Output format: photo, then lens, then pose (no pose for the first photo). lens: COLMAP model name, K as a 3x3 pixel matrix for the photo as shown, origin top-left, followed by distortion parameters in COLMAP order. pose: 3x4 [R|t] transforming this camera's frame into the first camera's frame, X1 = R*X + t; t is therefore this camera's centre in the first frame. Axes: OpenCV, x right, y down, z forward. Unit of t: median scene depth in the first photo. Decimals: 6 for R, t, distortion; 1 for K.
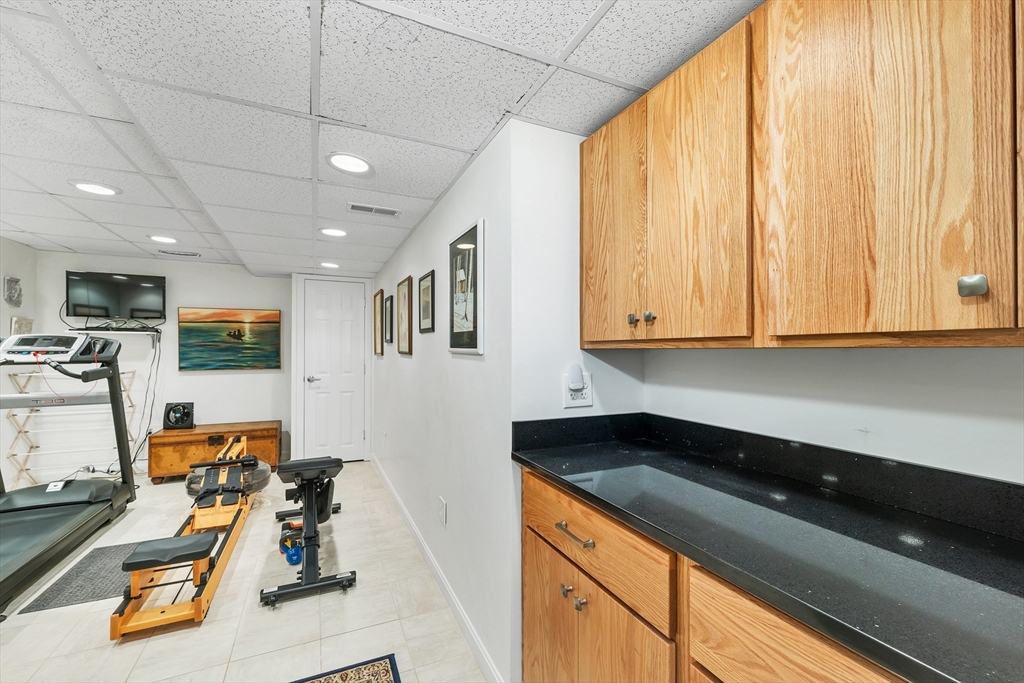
lens RADIAL K [[426.3, 0, 511.4], [0, 426.3, 344.9], [0, 0, 1]] dist [0.003988, -0.000981]
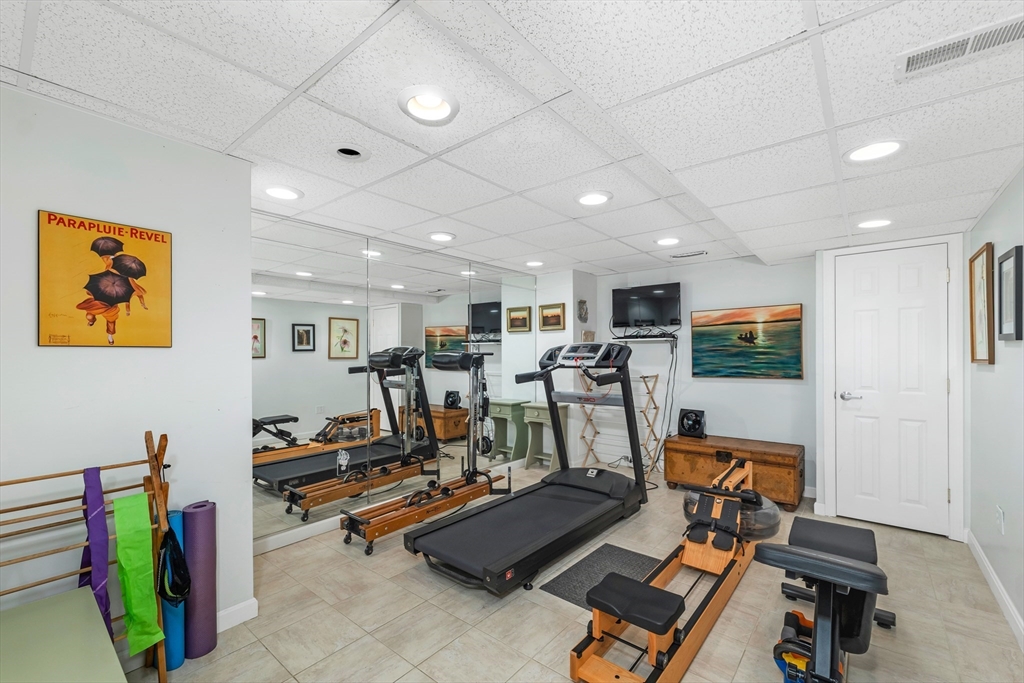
lens RADIAL K [[426.3, 0, 516.3], [0, 426.3, 357.3], [0, 0, 1]] dist [0.003988, -0.000981]
pose [[0.433111, 0.000724, -0.901341, -0.083502], [0.015506, 0.999846, 0.008255, 0.002451], [0.901207, -0.017552, 0.433032, 0.246329]]
